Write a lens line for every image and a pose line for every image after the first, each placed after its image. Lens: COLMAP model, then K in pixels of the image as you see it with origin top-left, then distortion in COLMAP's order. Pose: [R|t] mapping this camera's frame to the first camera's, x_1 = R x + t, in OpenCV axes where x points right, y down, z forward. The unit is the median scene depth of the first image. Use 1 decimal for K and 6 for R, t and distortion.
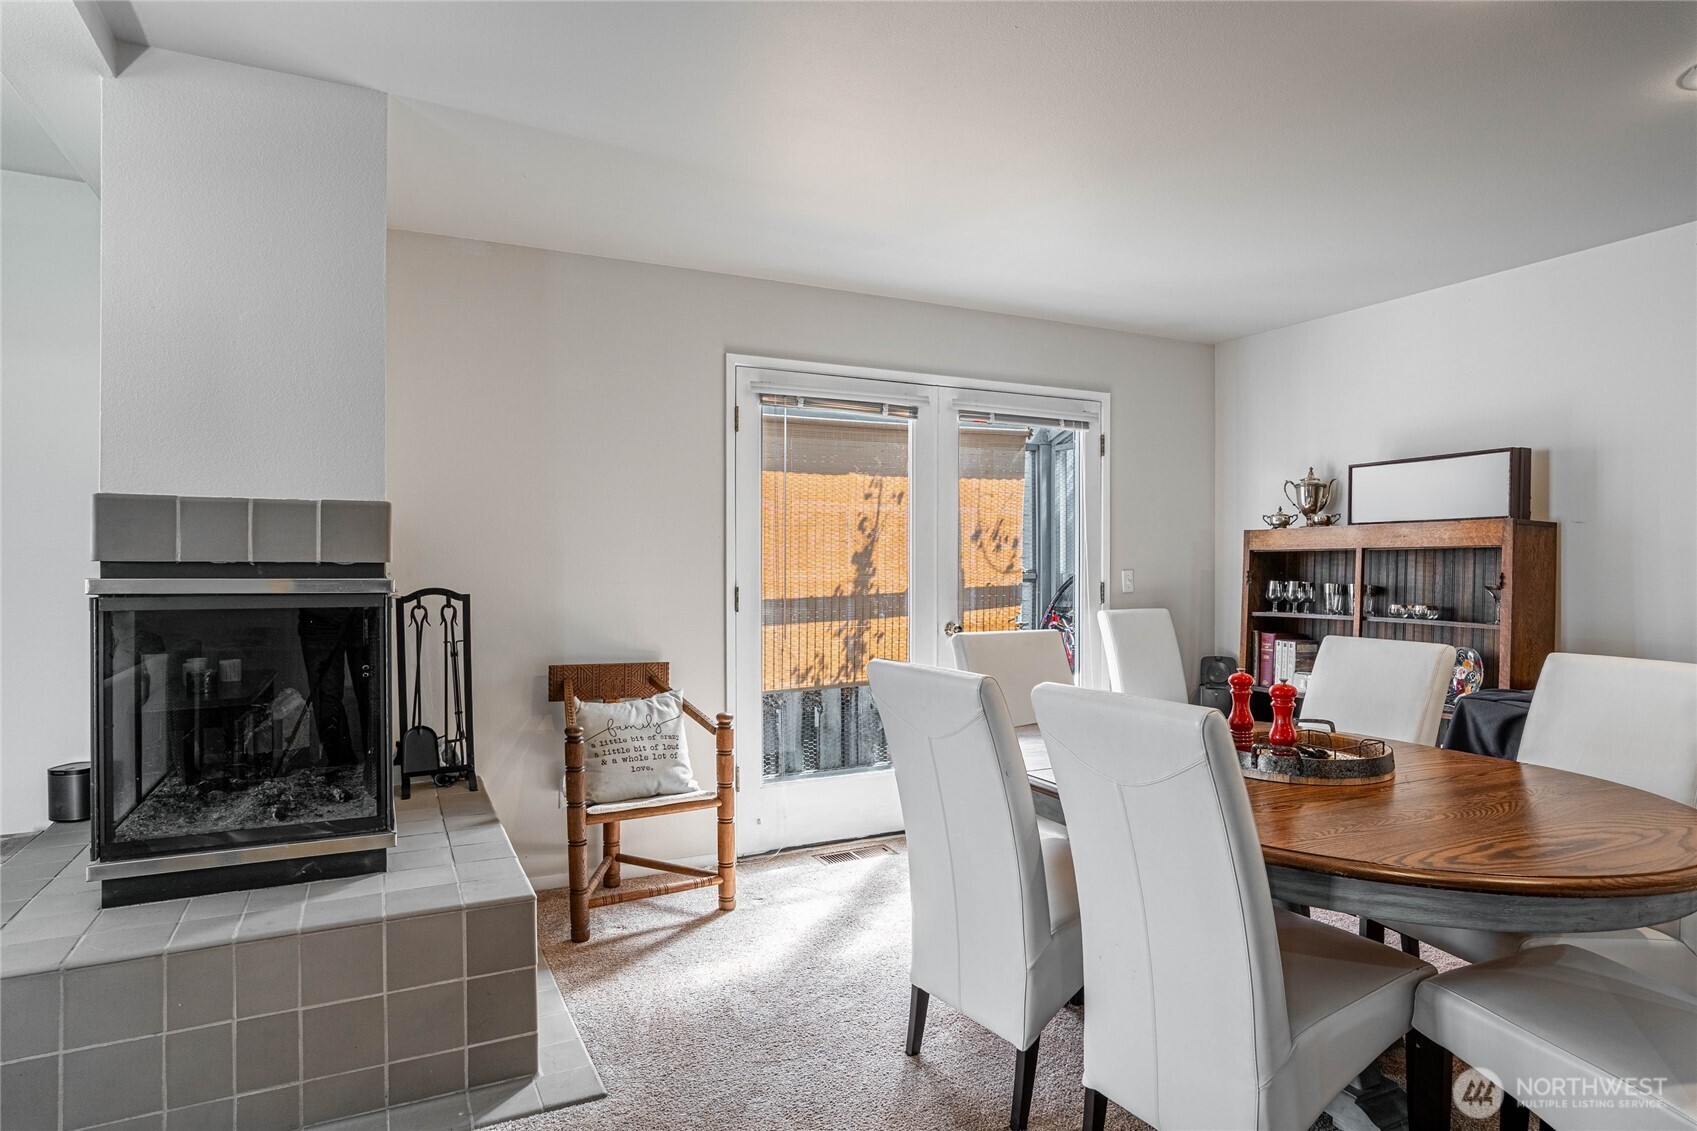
lens RADIAL K [[917.2, 0, 885.8], [0, 917.2, 555.0], [0, 0, 1]] dist [-0.026374, -0.000093]
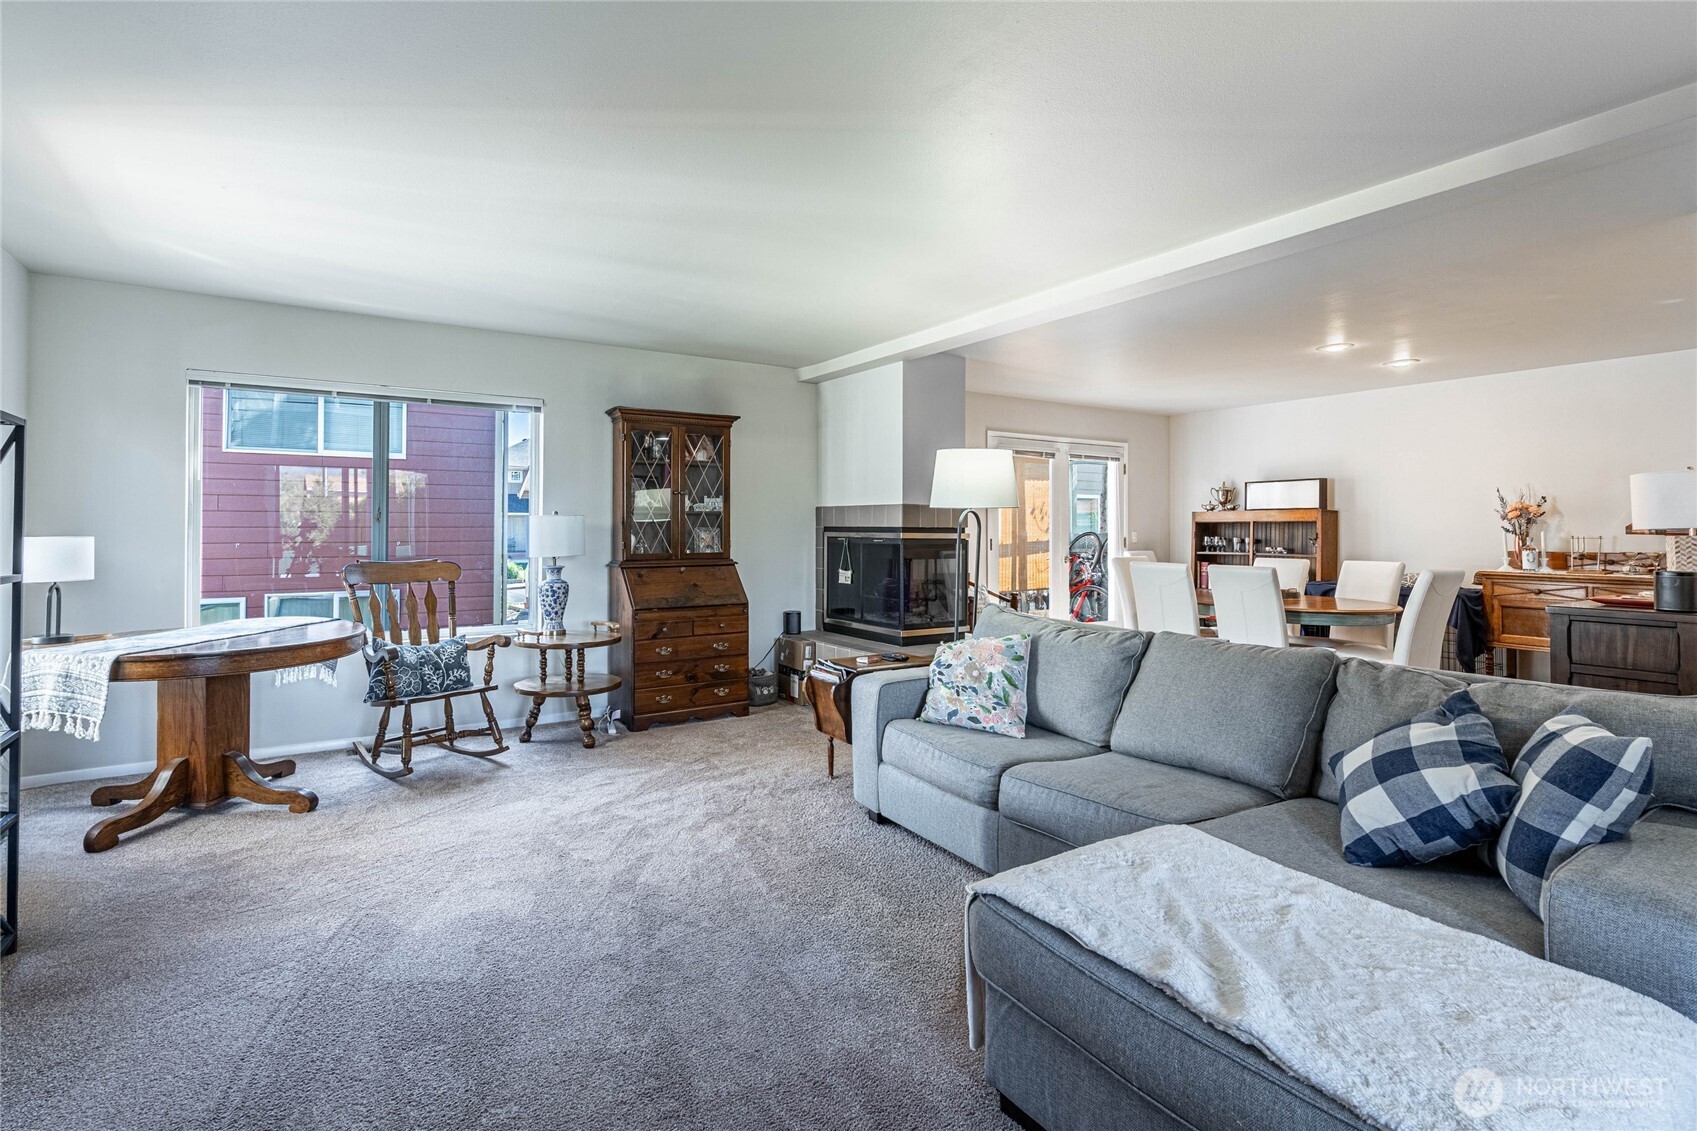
lens RADIAL K [[812.2, 0, 832.1], [0, 812.2, 517.2], [0, 0, 1]] dist [-0.046408, 0.007851]
pose [[0.994302, 0.005345, 0.106470, -0.626265], [-0.004786, 0.999973, -0.005507, -0.001888], [-0.106496, 0.004966, 0.994301, -0.734461]]
